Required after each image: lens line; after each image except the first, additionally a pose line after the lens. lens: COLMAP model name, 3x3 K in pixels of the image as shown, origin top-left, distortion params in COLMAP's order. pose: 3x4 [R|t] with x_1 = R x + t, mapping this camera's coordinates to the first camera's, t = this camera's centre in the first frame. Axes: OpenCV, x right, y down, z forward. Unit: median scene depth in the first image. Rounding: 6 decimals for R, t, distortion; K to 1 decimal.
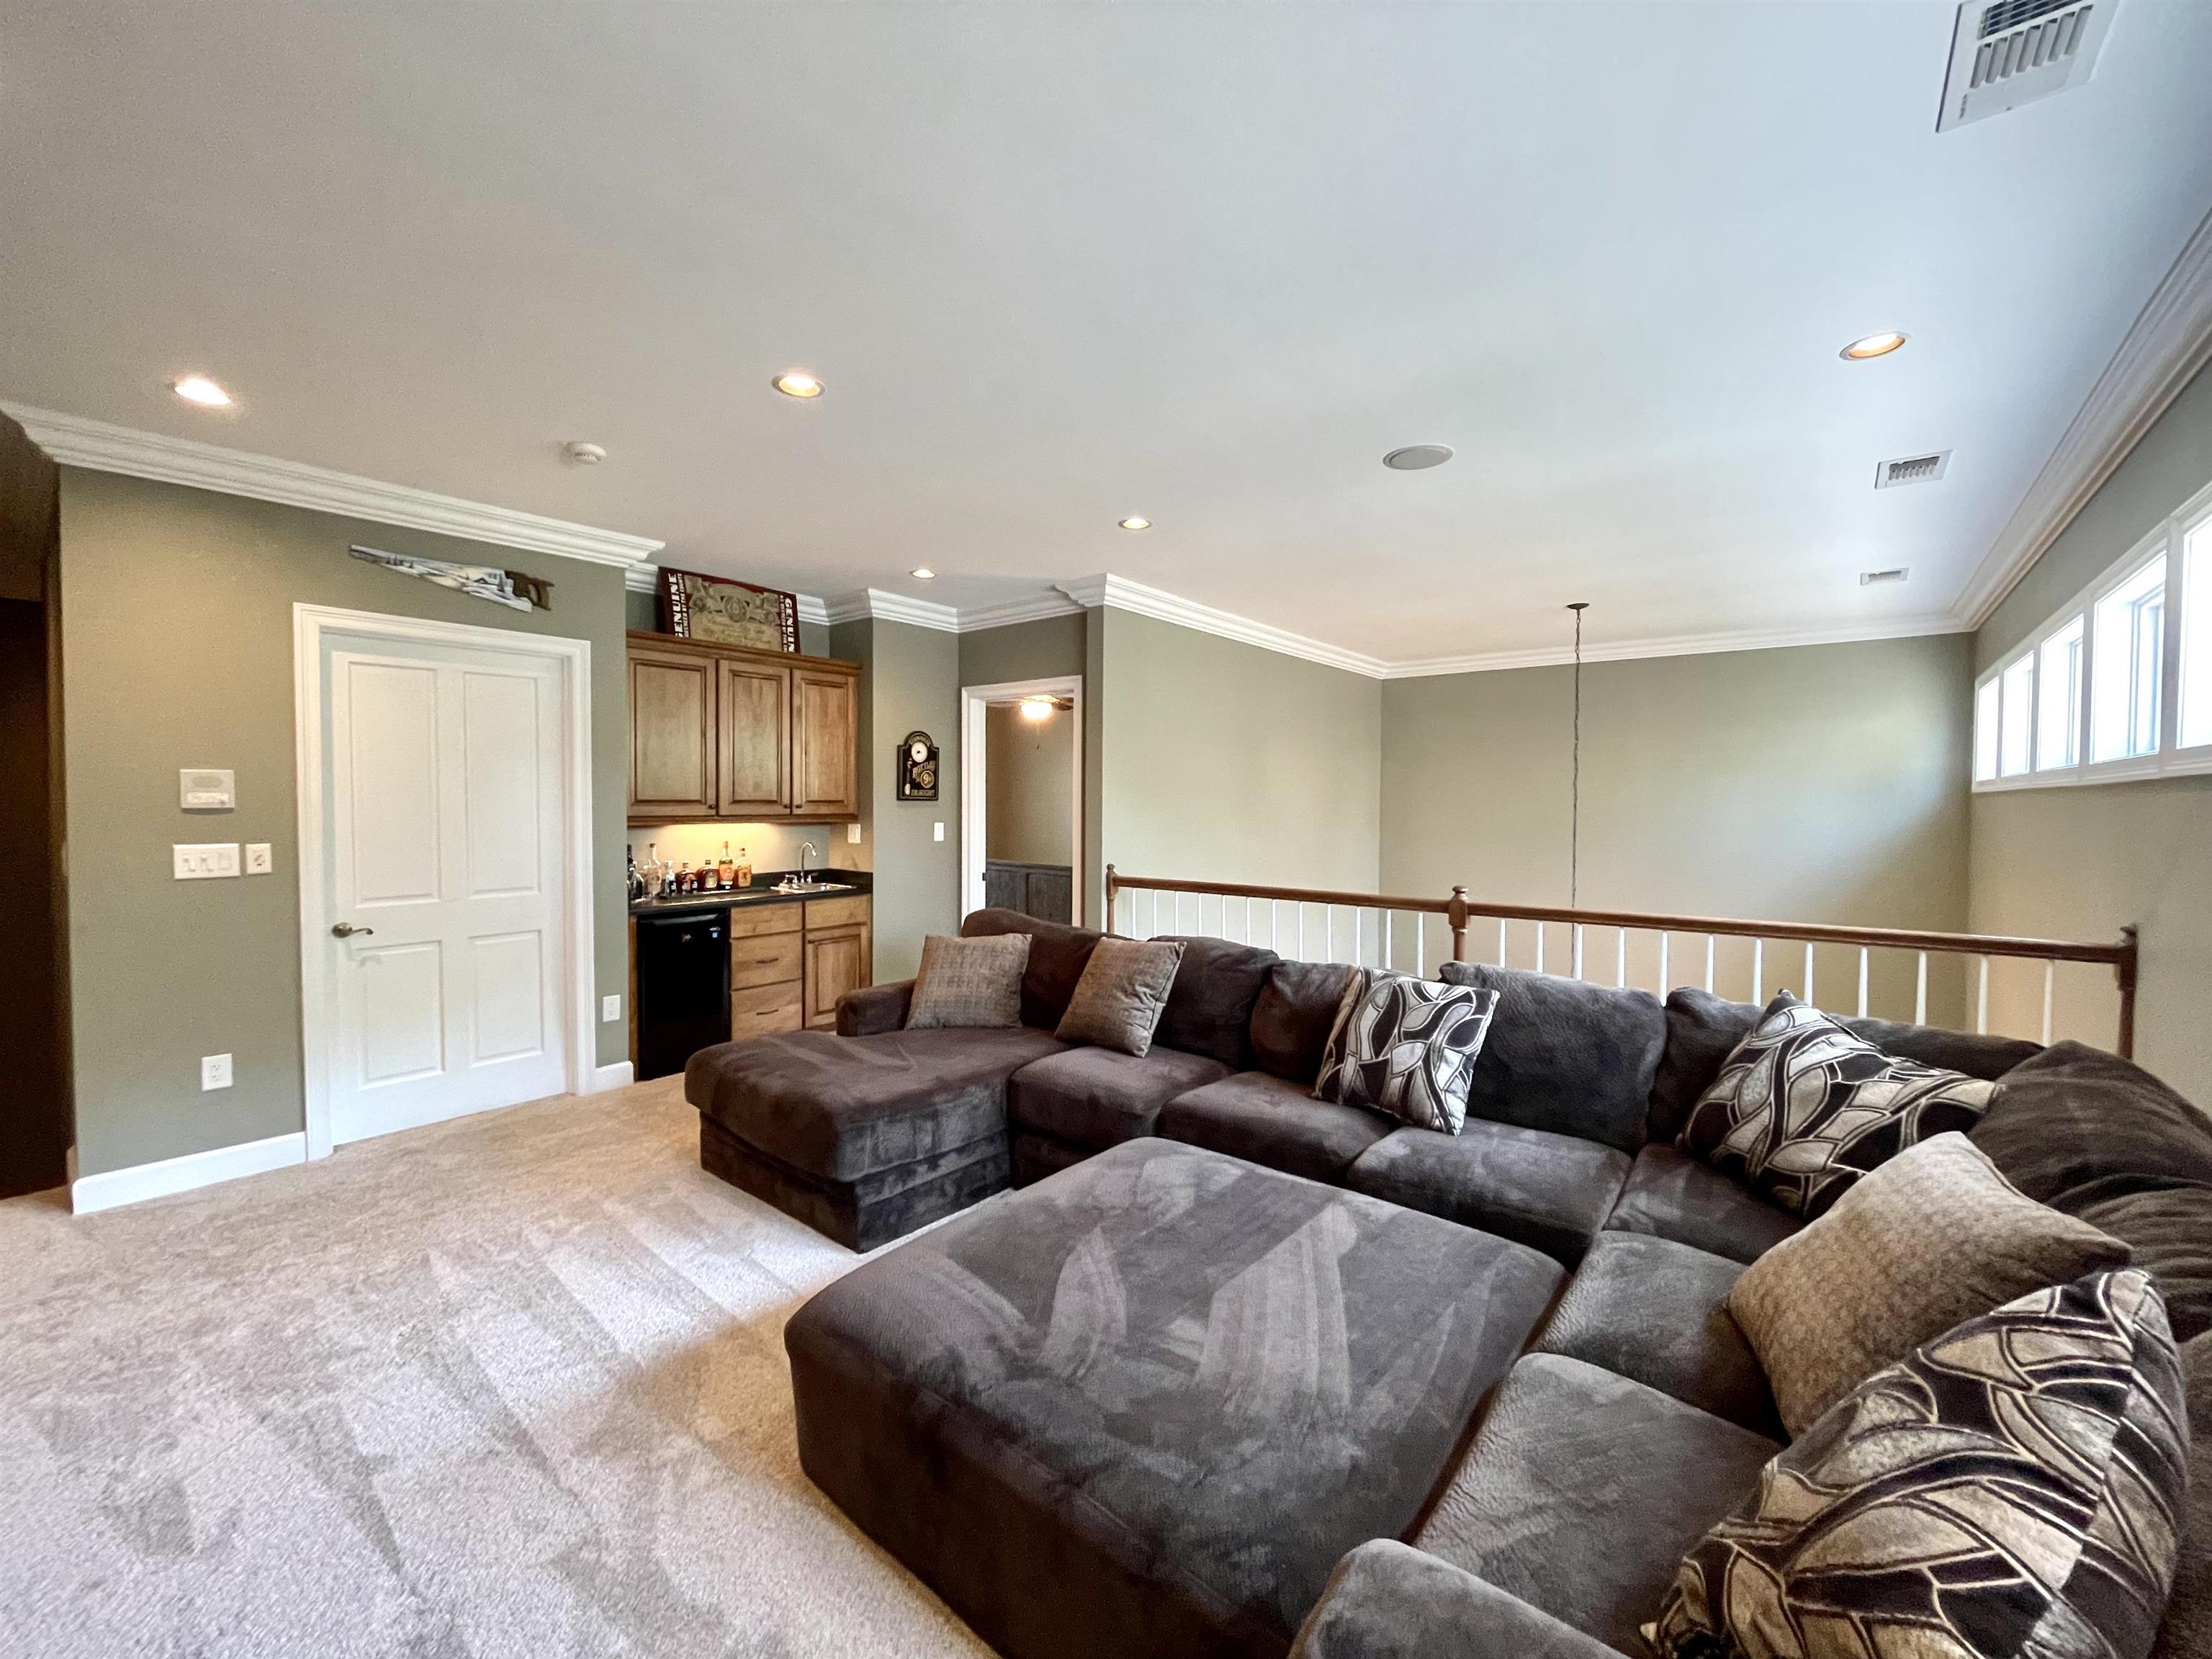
lens RADIAL K [[886.5, 0, 1103.5], [0, 886.5, 822.4], [0, 0, 1]] dist [-0.002544, 0.000359]
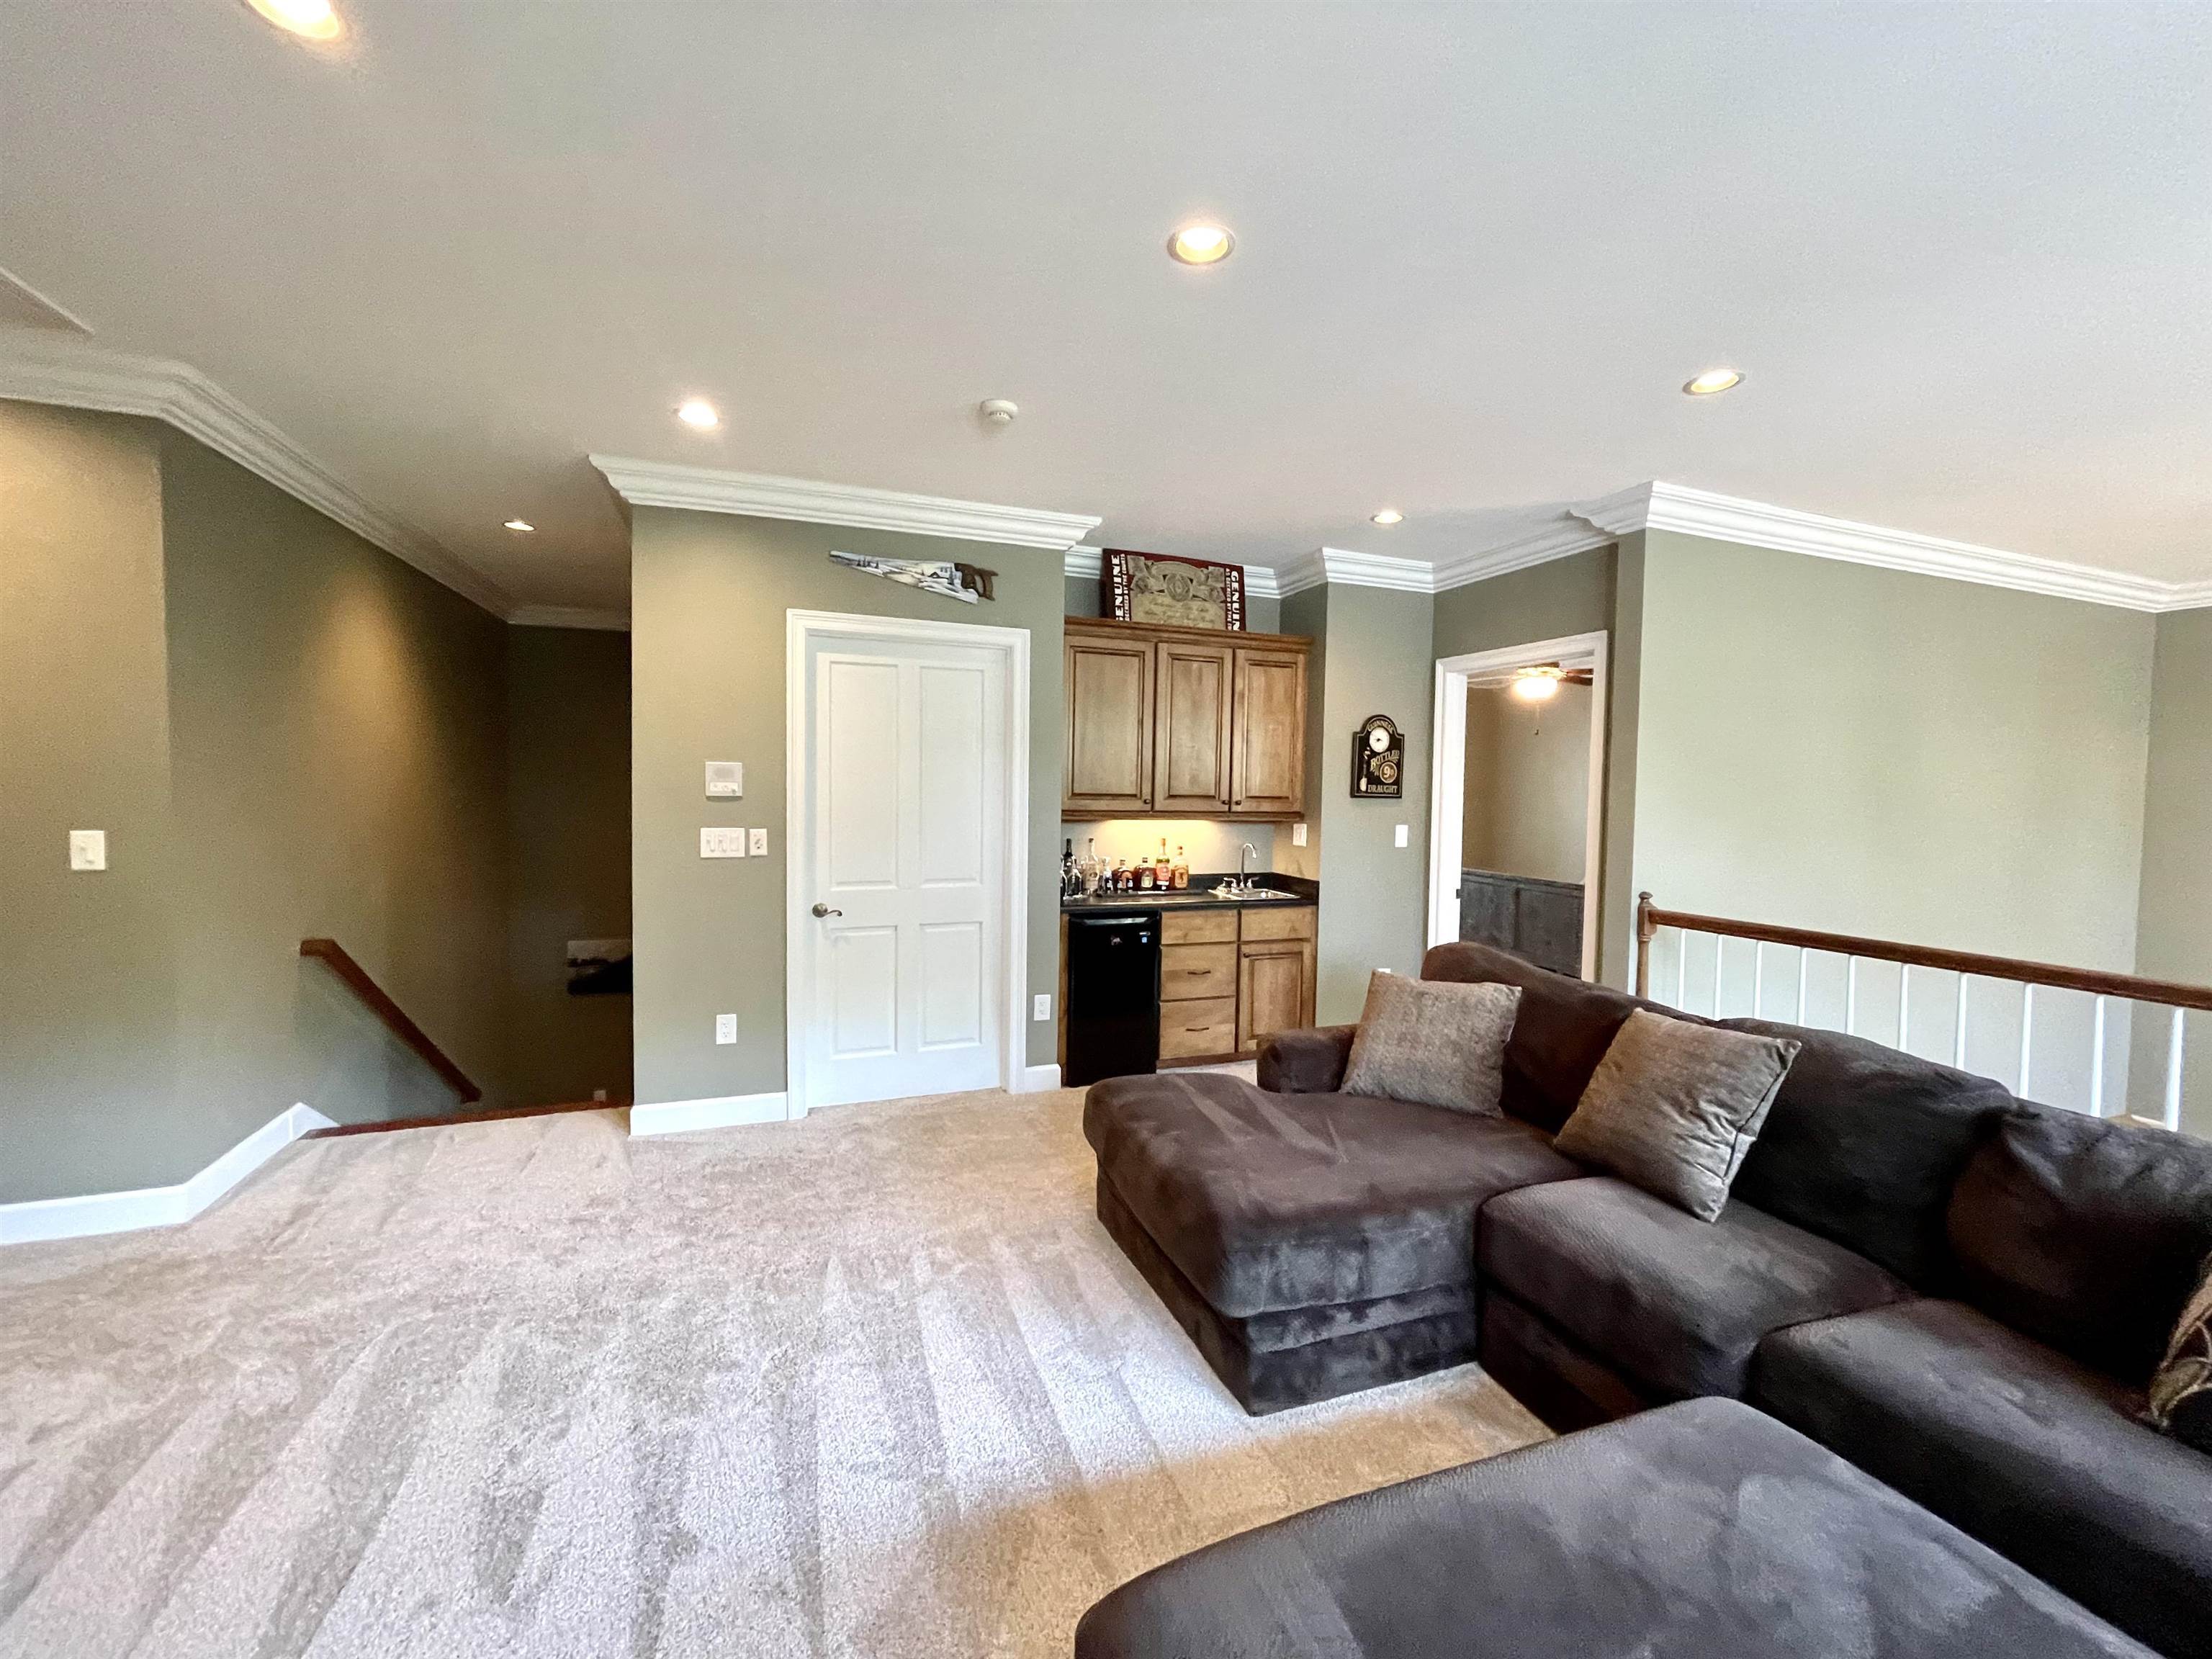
lens RADIAL K [[886.5, 0, 1108.1], [0, 886.5, 817.5], [0, 0, 1]] dist [-0.002544, 0.000359]
pose [[0.867389, 0.027211, -0.496887, -0.021031], [-0.026792, 0.999609, 0.007973, -0.010227], [0.496910, 0.006396, 0.867779, 0.242514]]
